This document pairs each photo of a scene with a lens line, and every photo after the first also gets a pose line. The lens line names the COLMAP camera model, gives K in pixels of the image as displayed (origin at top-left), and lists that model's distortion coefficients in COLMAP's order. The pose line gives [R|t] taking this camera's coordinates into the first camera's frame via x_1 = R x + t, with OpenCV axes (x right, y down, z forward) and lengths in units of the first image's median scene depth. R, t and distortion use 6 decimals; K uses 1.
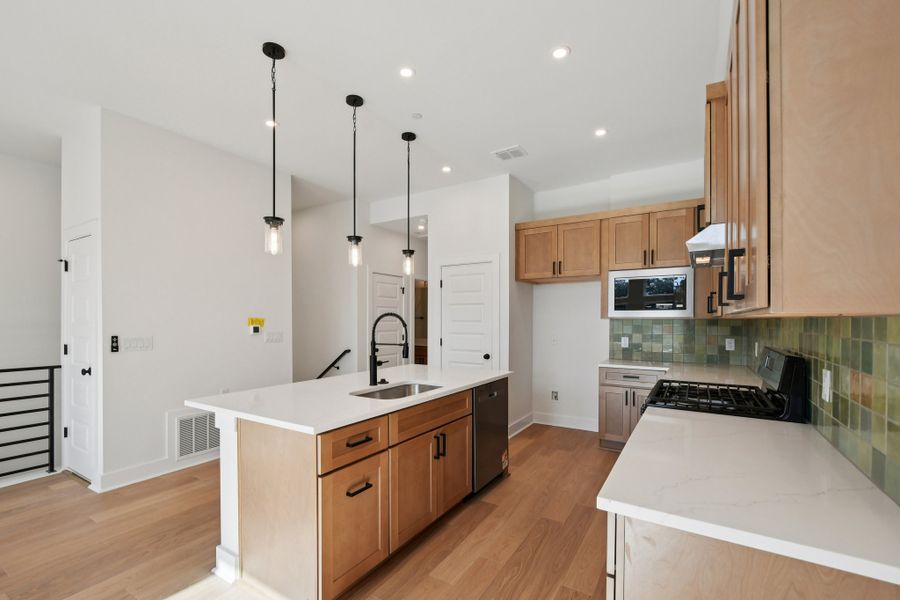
lens RADIAL K [[397.3, 0, 441.8], [0, 397.3, 321.0], [0, 0, 1]] dist [0.004351, -0.003773]
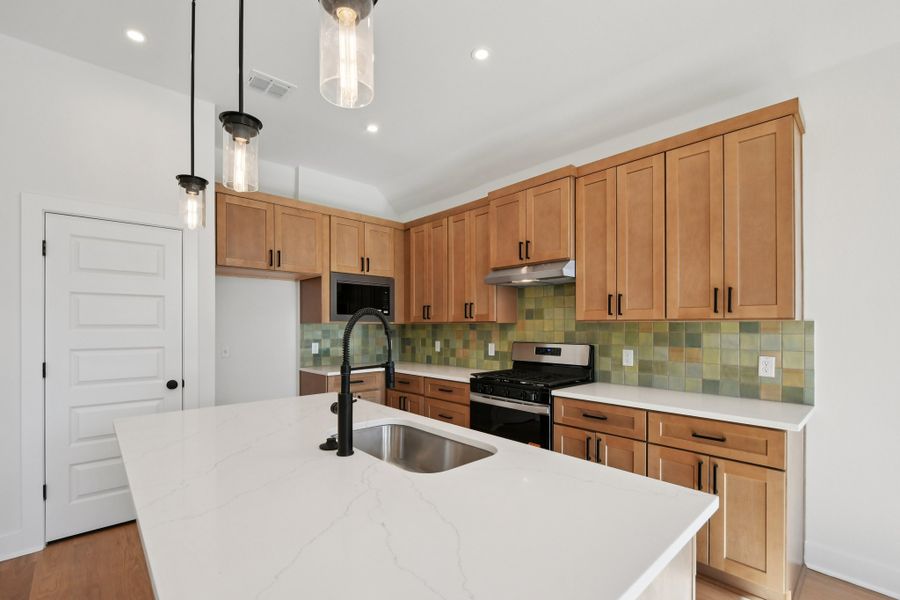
lens RADIAL K [[397.3, 0, 442.4], [0, 397.3, 327.2], [0, 0, 1]] dist [0.004351, -0.003773]
pose [[0.262359, -0.003558, 0.964964, -0.434461], [0.003247, 0.999991, 0.002805, 0.002078], [-0.964965, 0.002397, 0.262368, 0.533858]]
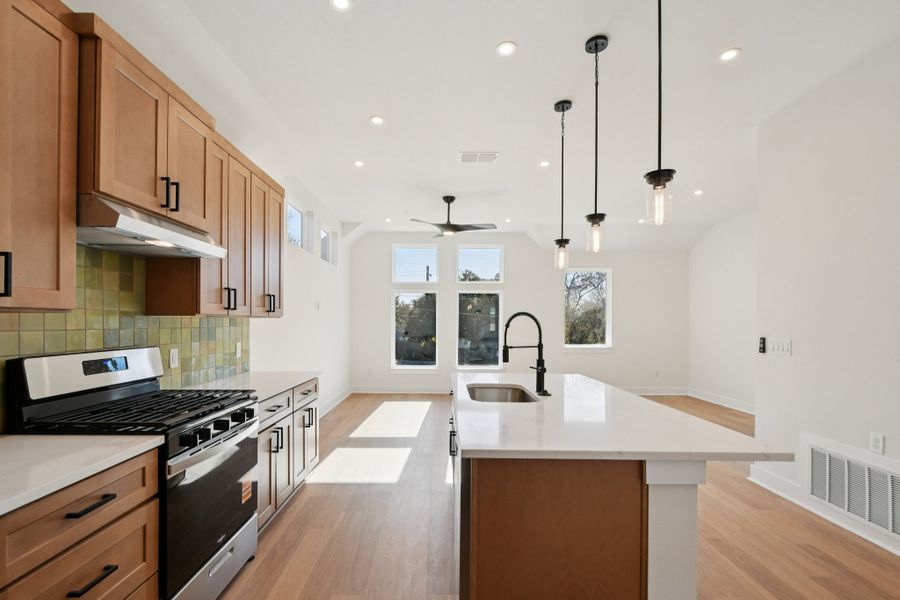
lens RADIAL K [[397.3, 0, 436.0], [0, 397.3, 321.6], [0, 0, 1]] dist [0.004351, -0.003773]
pose [[-0.850734, -0.005008, -0.525572, 0.359757], [-0.006145, 0.999981, 0.000418, 0.000997], [0.525560, 0.003586, -0.850749, 1.162293]]
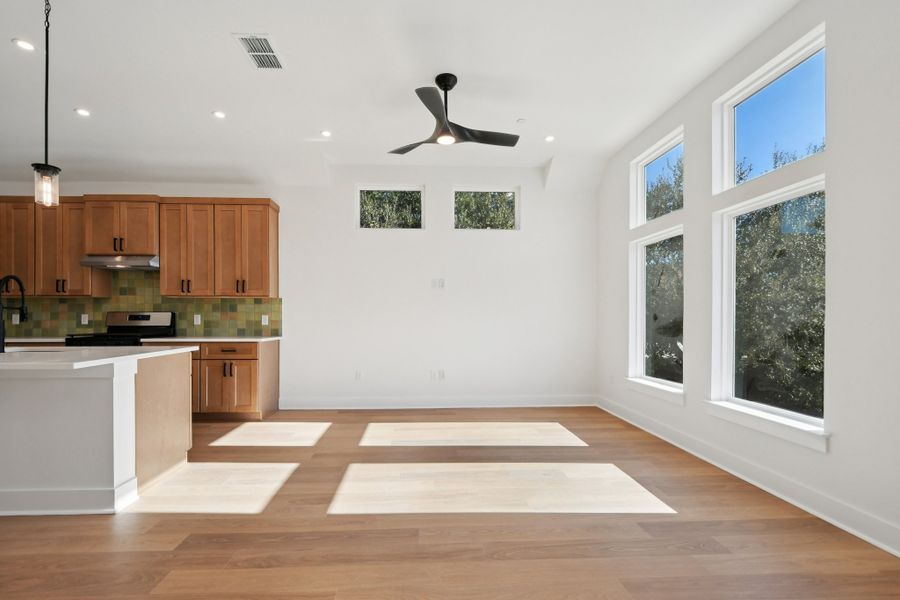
lens RADIAL K [[397.3, 0, 435.0], [0, 397.3, 318.1], [0, 0, 1]] dist [0.004351, -0.003773]
pose [[-0.572377, 0.001414, 0.819990, -1.051270], [0.002102, 0.999998, -0.000258, 0.060113], [-0.819988, 0.001576, -0.572378, 0.494493]]
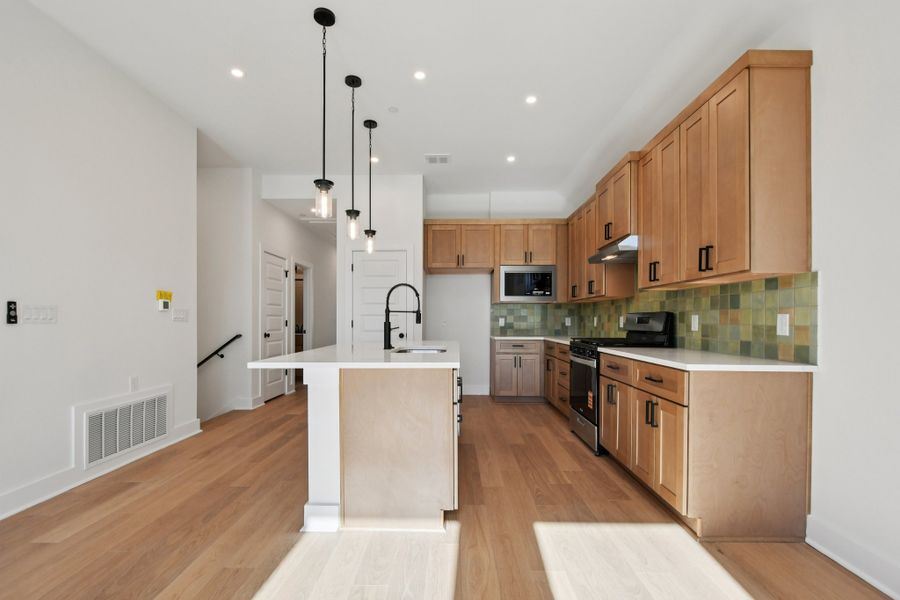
lens RADIAL K [[397.3, 0, 445.3], [0, 397.3, 320.0], [0, 0, 1]] dist [0.004351, -0.003773]
pose [[0.857080, 0.001994, 0.515179, -0.422316], [0.000201, 0.999991, -0.004205, 0.060395], [-0.515183, 0.003708, 0.857072, -0.015421]]
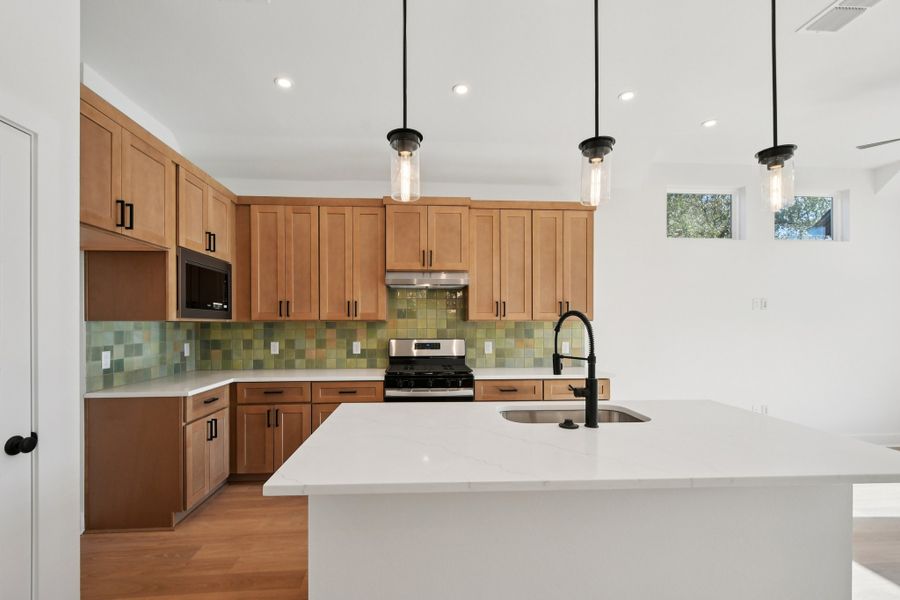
lens RADIAL K [[397.3, 0, 438.6], [0, 397.3, 326.9], [0, 0, 1]] dist [0.004351, -0.003773]
pose [[-0.592686, -0.006846, 0.805404, -0.371320], [0.002960, 0.999939, 0.010678, -0.001591], [-0.805428, 0.008713, -0.592629, 1.106826]]
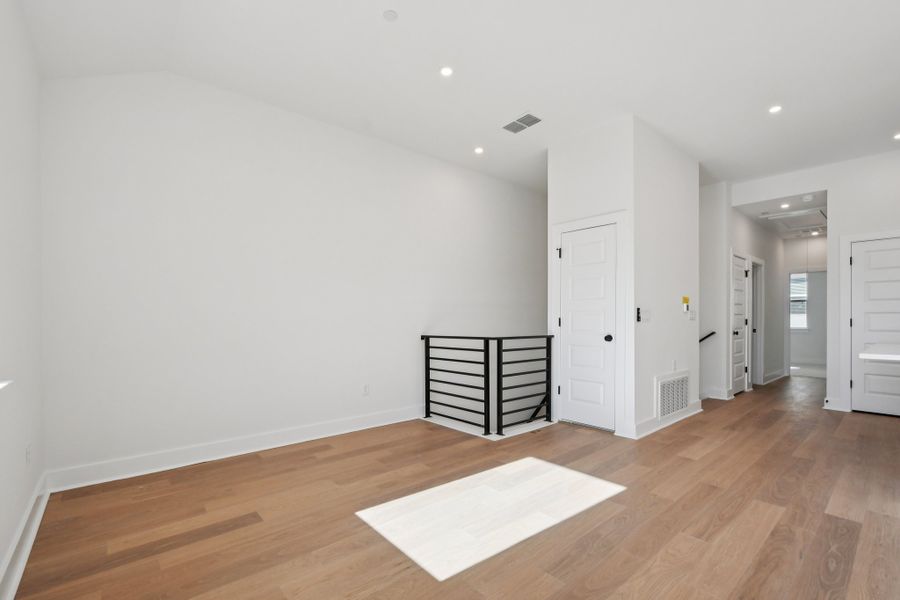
lens RADIAL K [[397.3, 0, 447.8], [0, 397.3, 319.7], [0, 0, 1]] dist [0.004351, -0.003773]
pose [[0.955159, -0.003149, -0.296076, -0.822541], [0.001999, 0.999989, -0.004186, 0.062084], [0.296086, 0.003406, 0.955155, -0.238909]]
